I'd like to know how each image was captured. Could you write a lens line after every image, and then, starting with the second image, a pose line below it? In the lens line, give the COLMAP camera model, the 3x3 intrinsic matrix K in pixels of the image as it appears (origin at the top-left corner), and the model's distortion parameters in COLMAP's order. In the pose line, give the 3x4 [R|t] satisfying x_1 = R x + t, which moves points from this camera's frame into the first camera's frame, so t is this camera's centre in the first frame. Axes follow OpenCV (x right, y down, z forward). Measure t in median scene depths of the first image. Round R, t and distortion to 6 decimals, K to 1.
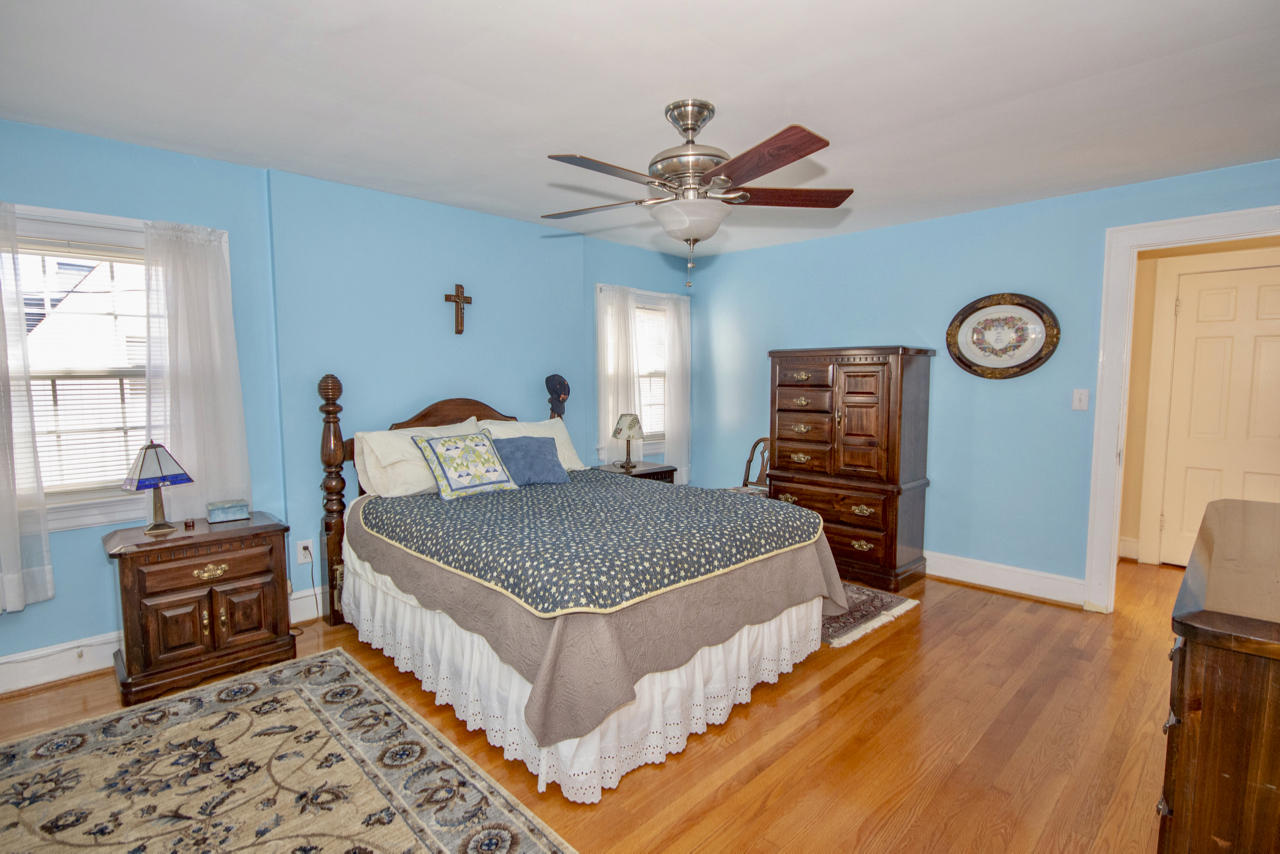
lens RADIAL K [[618.6, 0, 638.4], [0, 618.6, 434.4], [0, 0, 1]] dist [0.006899, -0.007140]
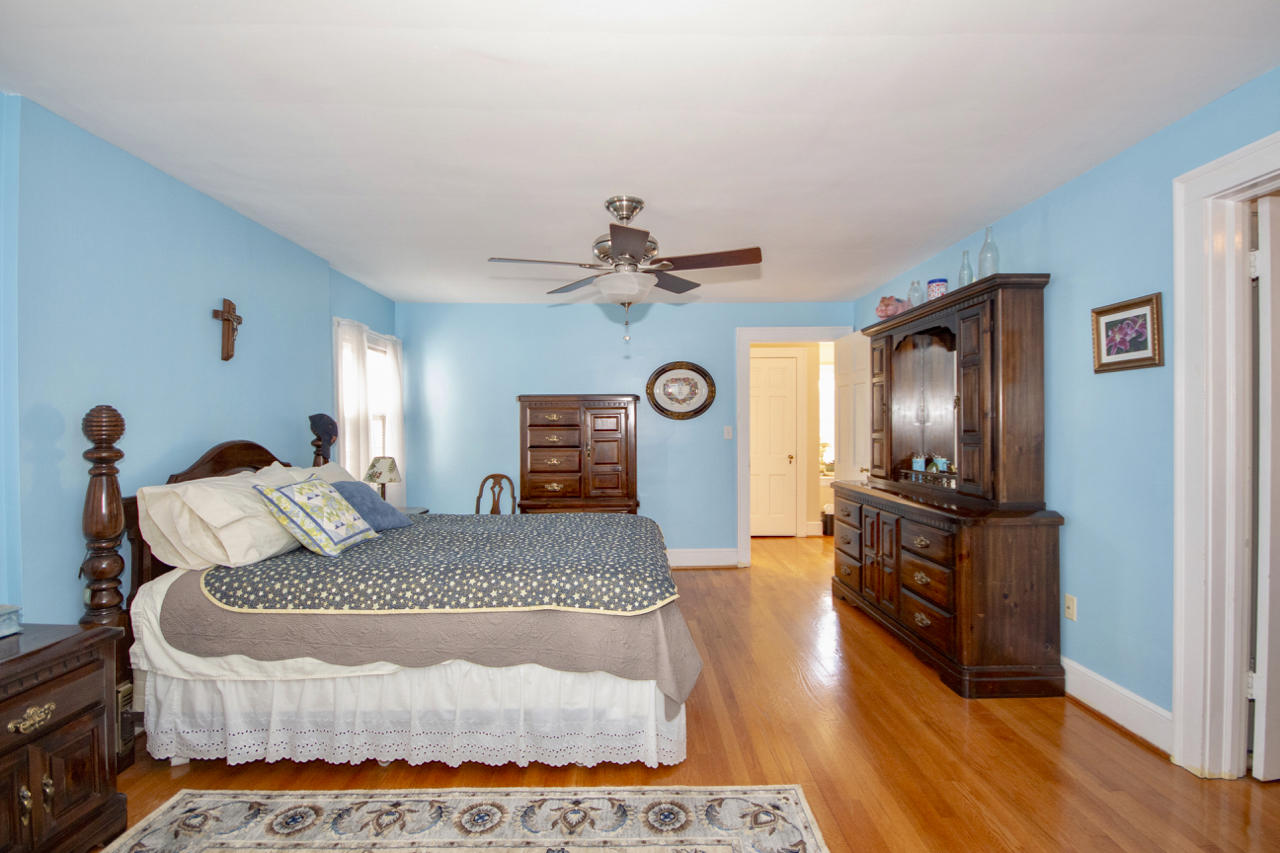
lens RADIAL K [[599.1, 0, 637.6], [0, 599.1, 429.1], [0, 0, 1]] dist [0.005716, -0.004908]
pose [[0.699724, -0.005261, 0.714394, -0.550736], [0.069865, 0.995684, -0.061097, 0.011669], [-0.710989, 0.092662, 0.697072, 0.110555]]
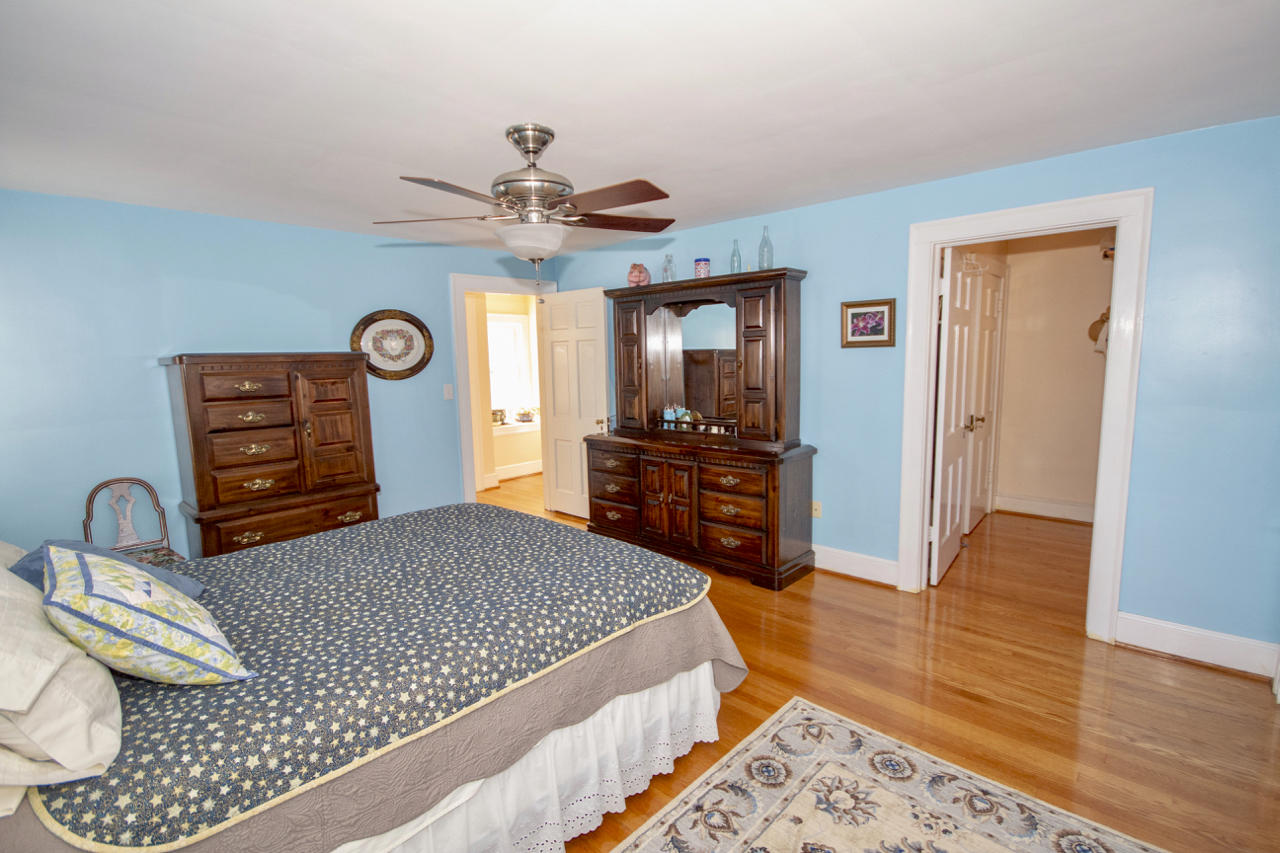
lens RADIAL K [[599.1, 0, 645.6], [0, 599.1, 433.9], [0, 0, 1]] dist [0.005716, -0.004908]
pose [[-0.038017, -0.129007, 0.990915, -0.692824], [0.113944, 0.984604, 0.132557, -0.096251], [-0.992759, 0.117949, -0.022732, 0.622517]]
